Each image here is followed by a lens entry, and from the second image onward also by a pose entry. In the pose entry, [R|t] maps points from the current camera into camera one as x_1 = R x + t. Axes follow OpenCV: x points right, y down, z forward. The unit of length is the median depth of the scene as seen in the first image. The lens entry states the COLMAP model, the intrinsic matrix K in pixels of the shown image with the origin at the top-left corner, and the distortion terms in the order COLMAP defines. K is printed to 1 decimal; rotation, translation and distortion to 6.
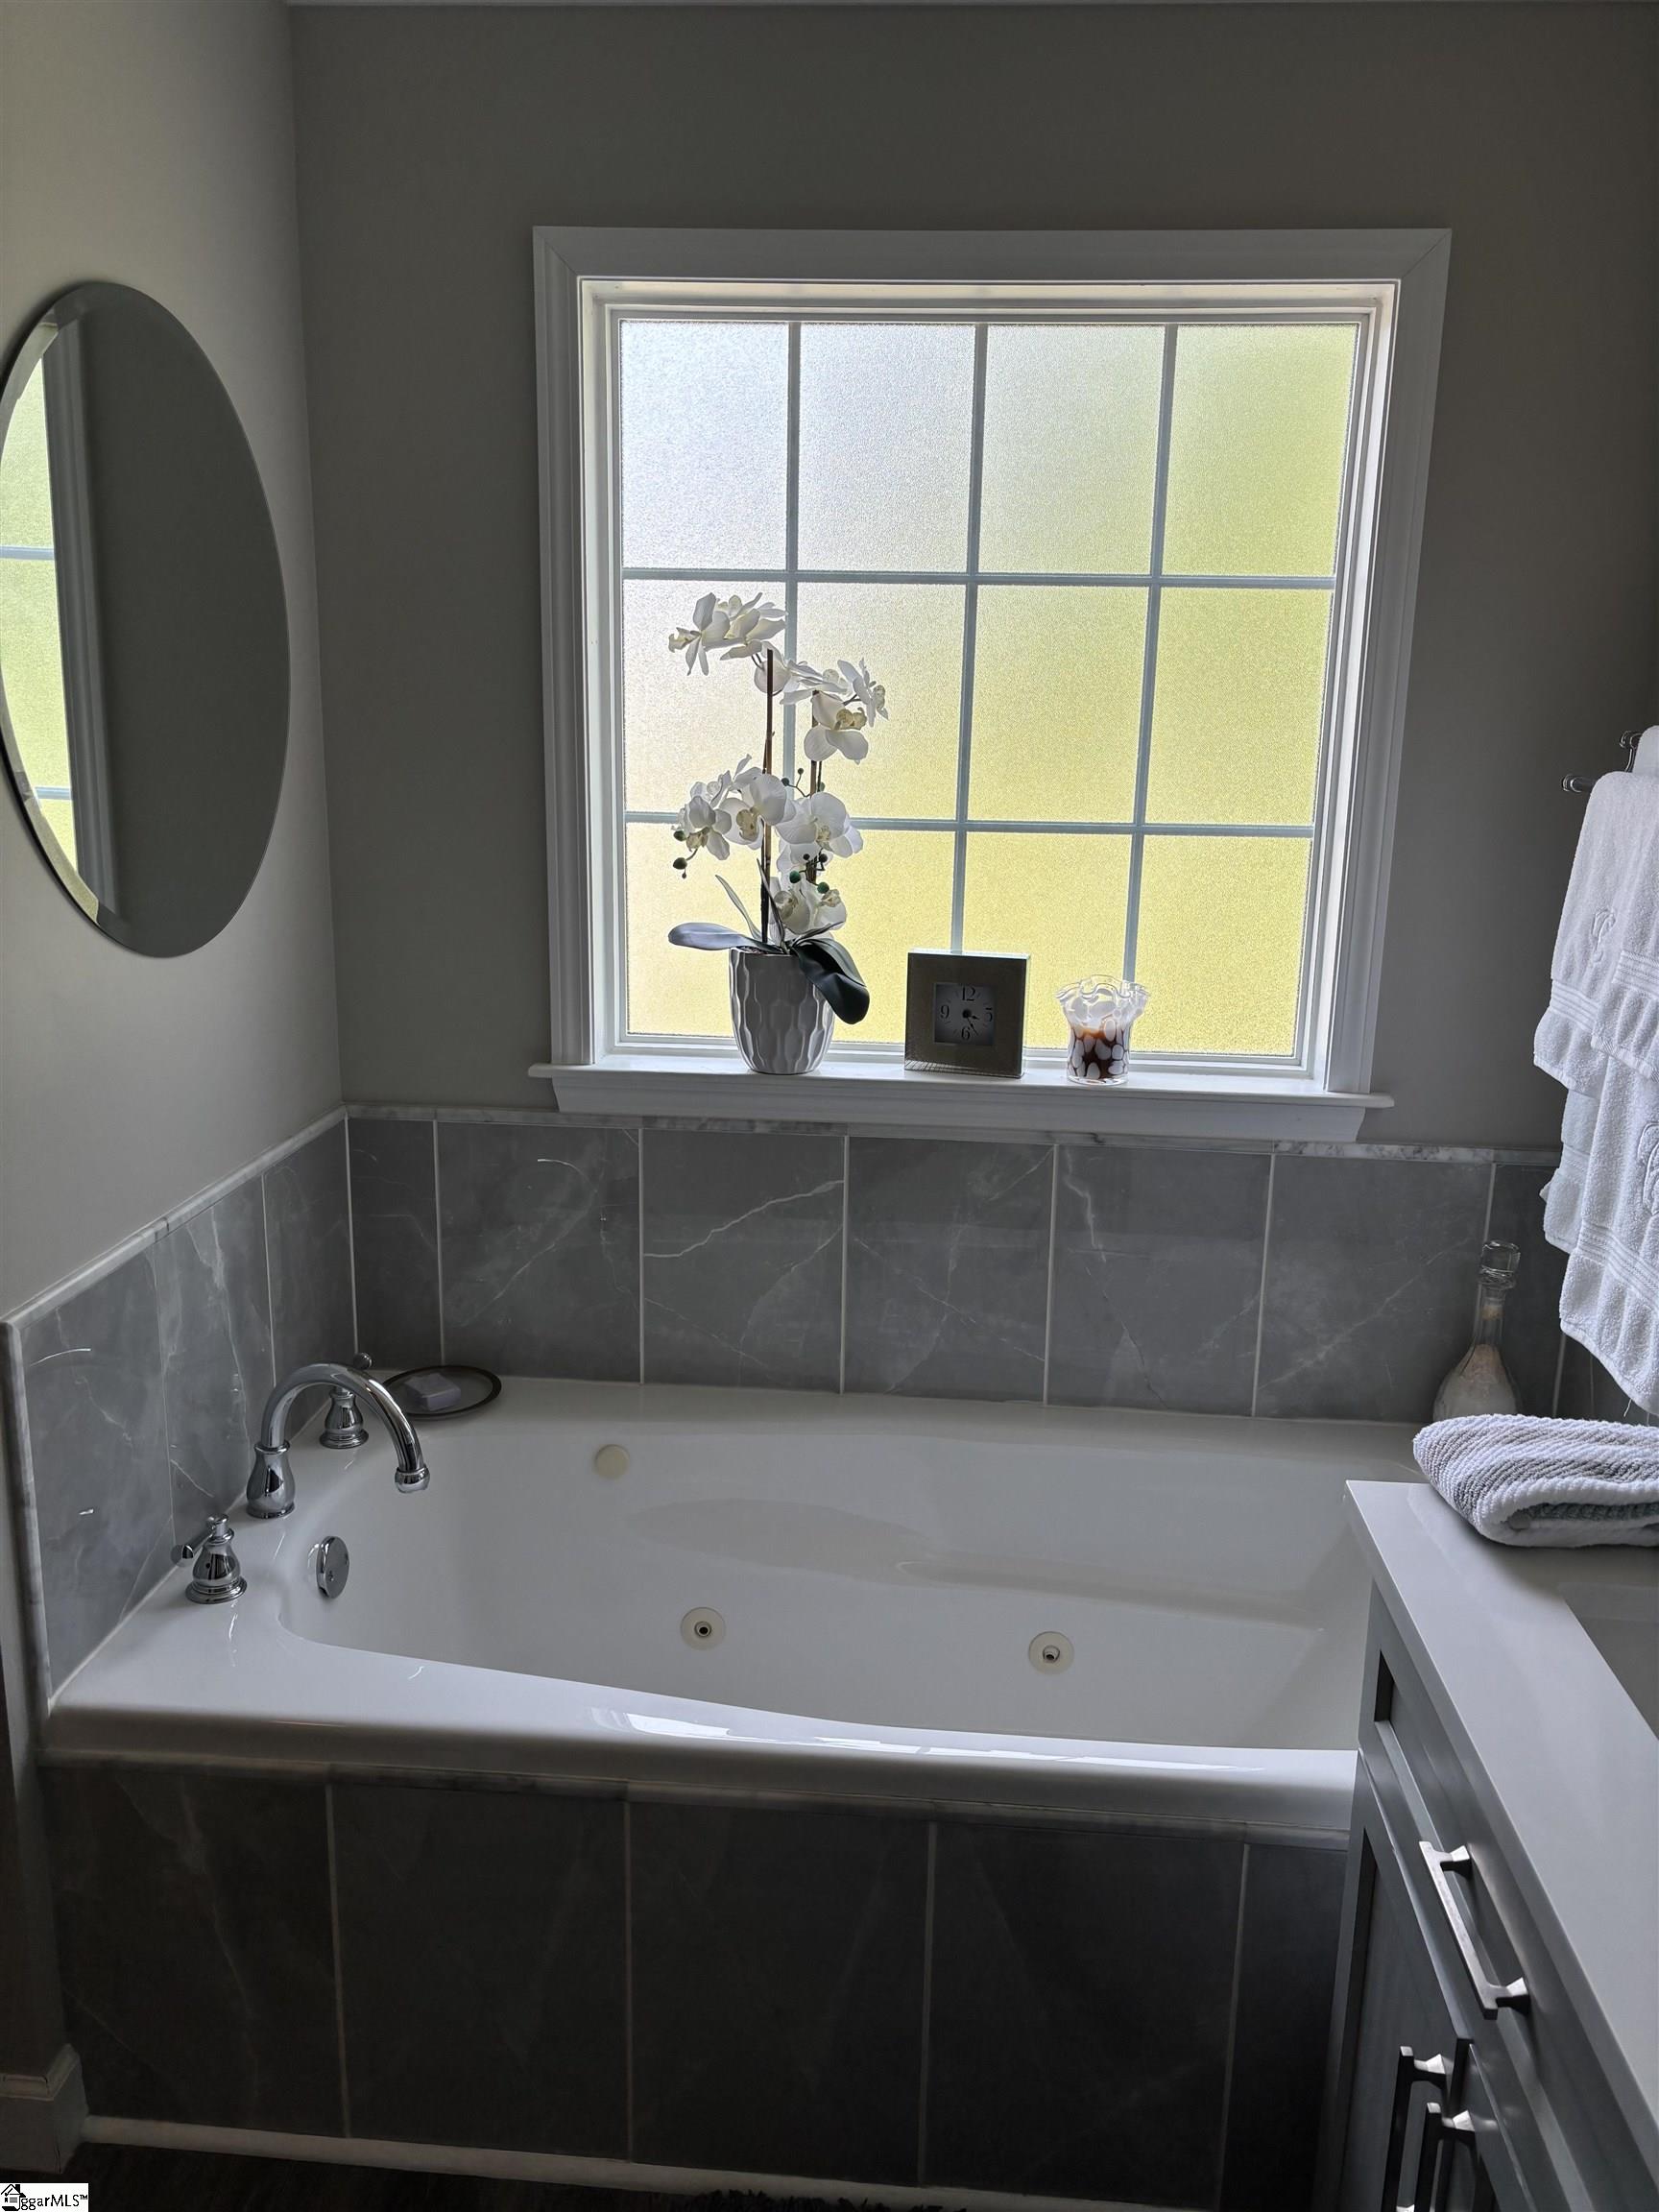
lens RADIAL K [[1670.9, 0, 824.9], [0, 1670.9, 1090.3], [0, 0, 1]] dist [0.046871, -0.058589]
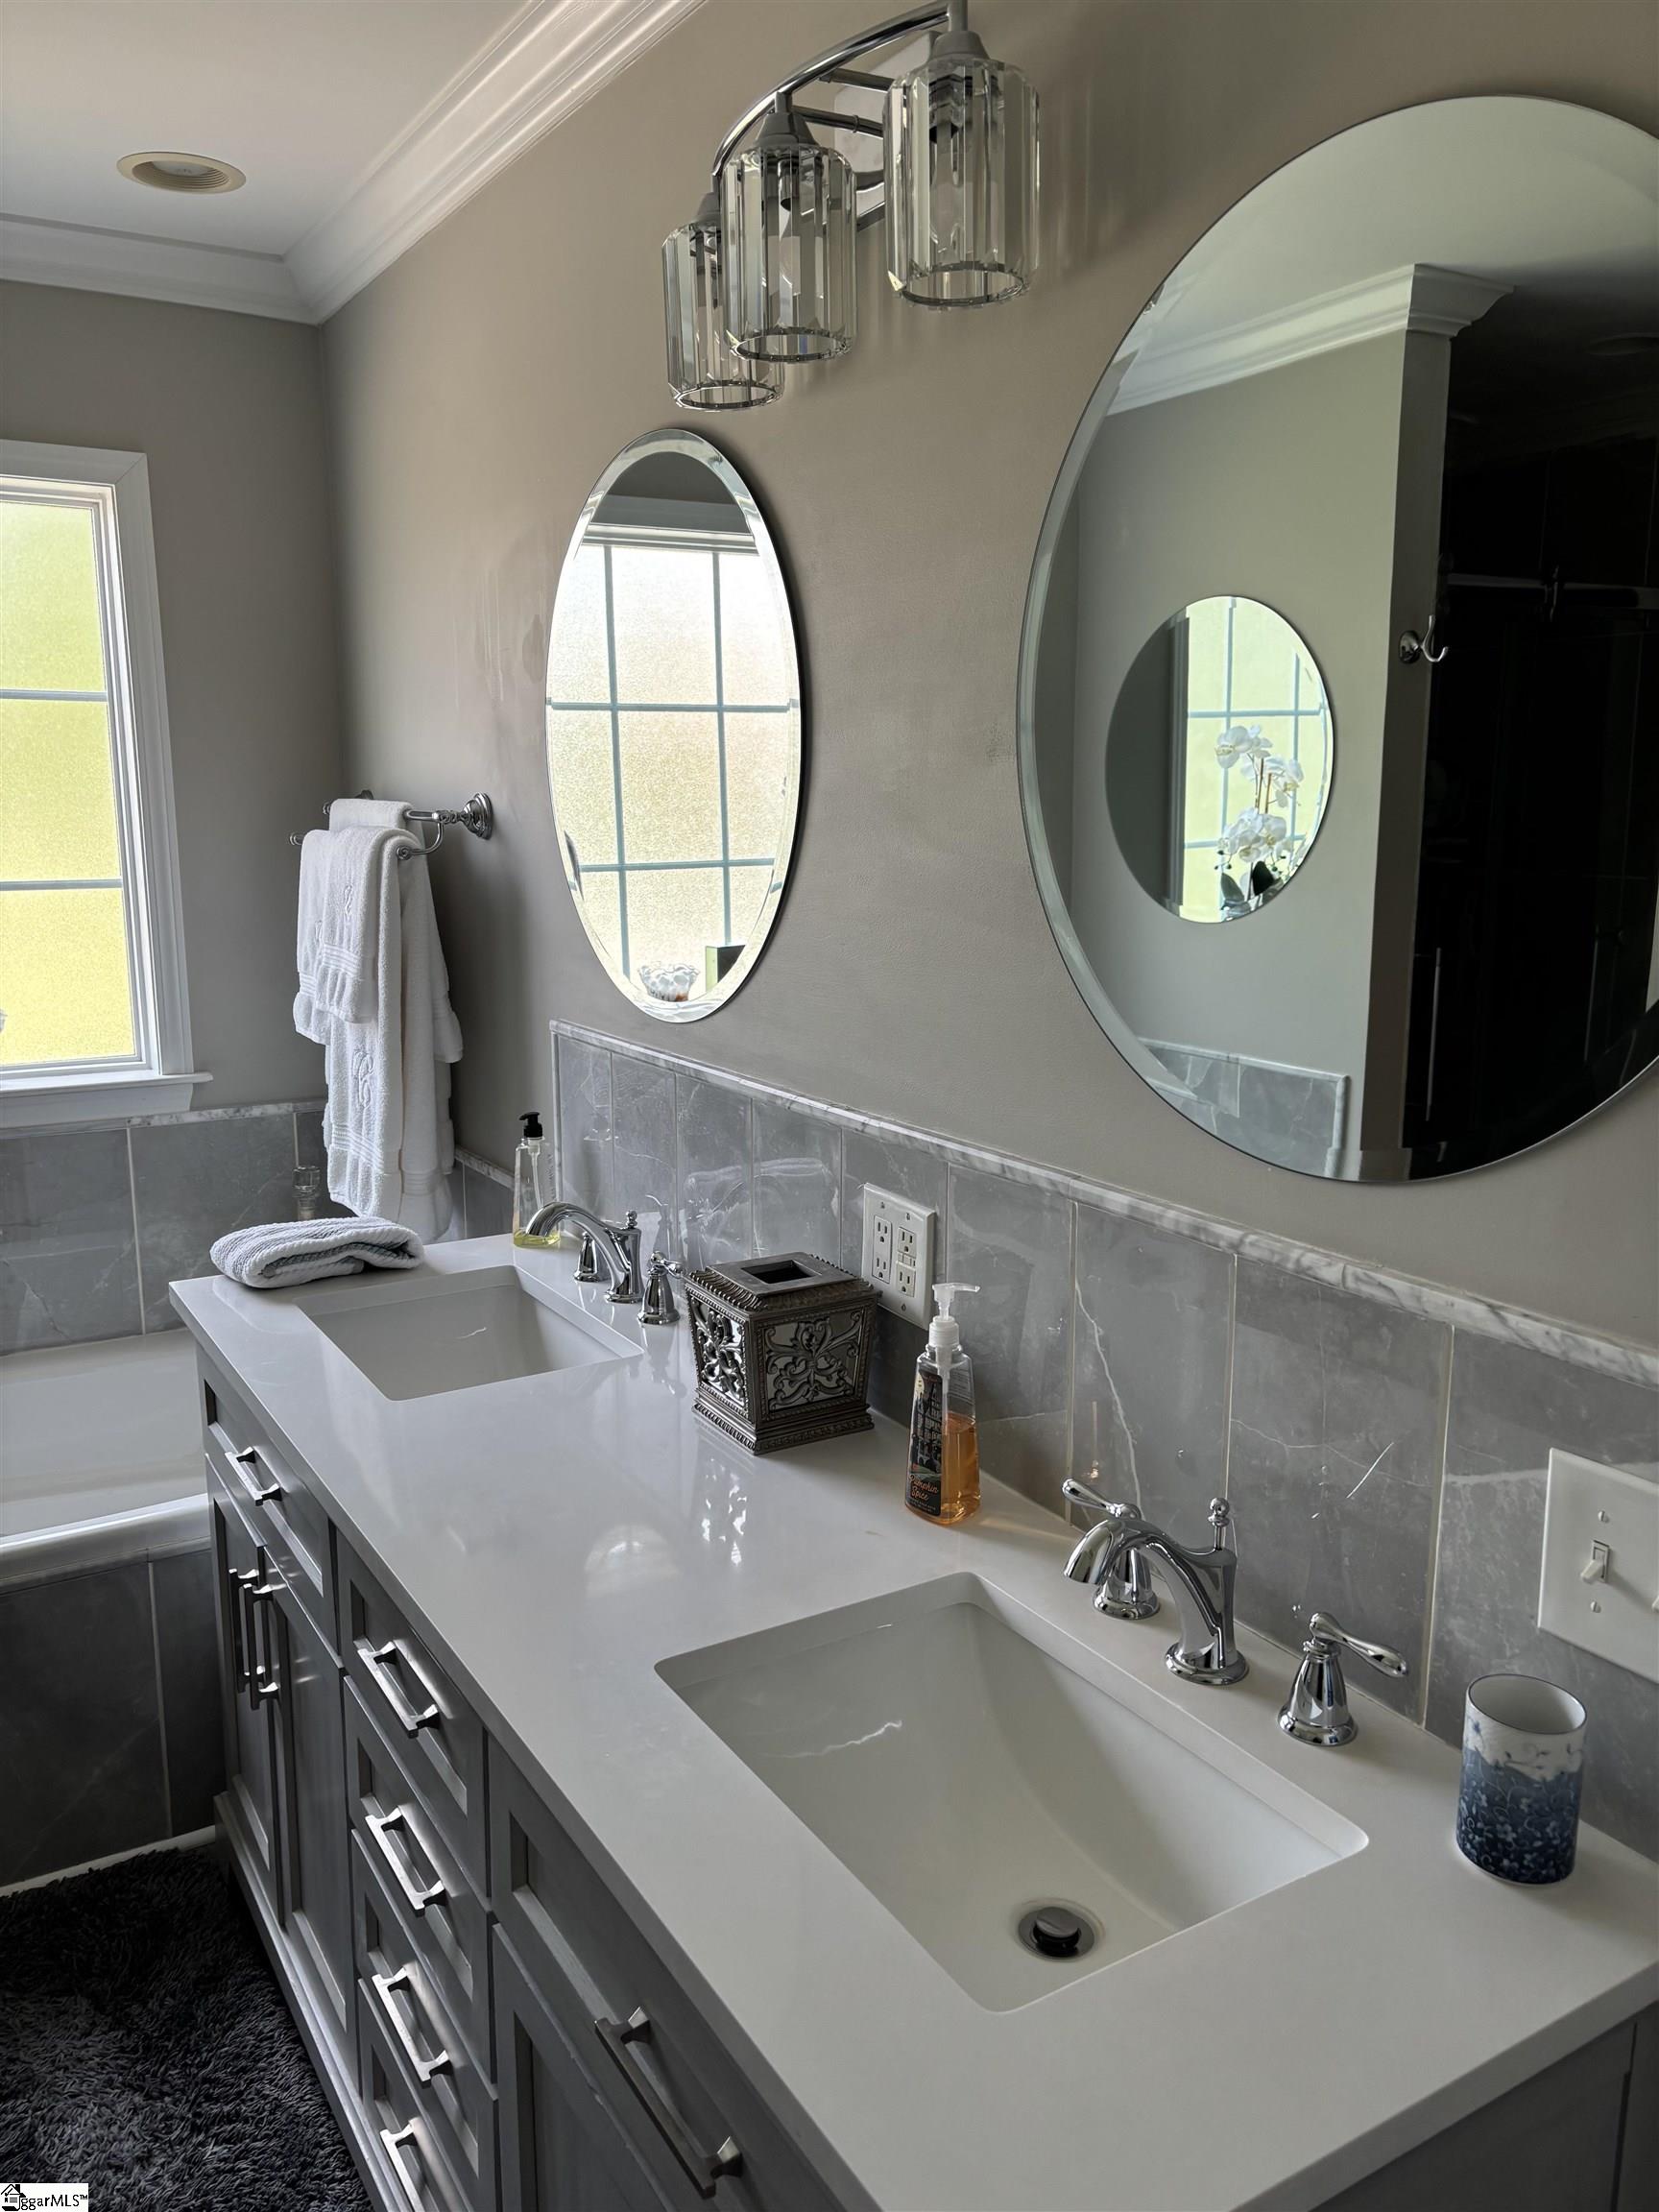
lens RADIAL K [[1670.9, 0, 805.0], [0, 1670.9, 1112.8], [0, 0, 1]] dist [0.046871, -0.058589]
pose [[0.814415, -0.128622, 0.565849, -0.049031], [0.147884, 0.988933, 0.011947, 0.100360], [-0.561123, 0.073950, 0.824423, -0.430791]]
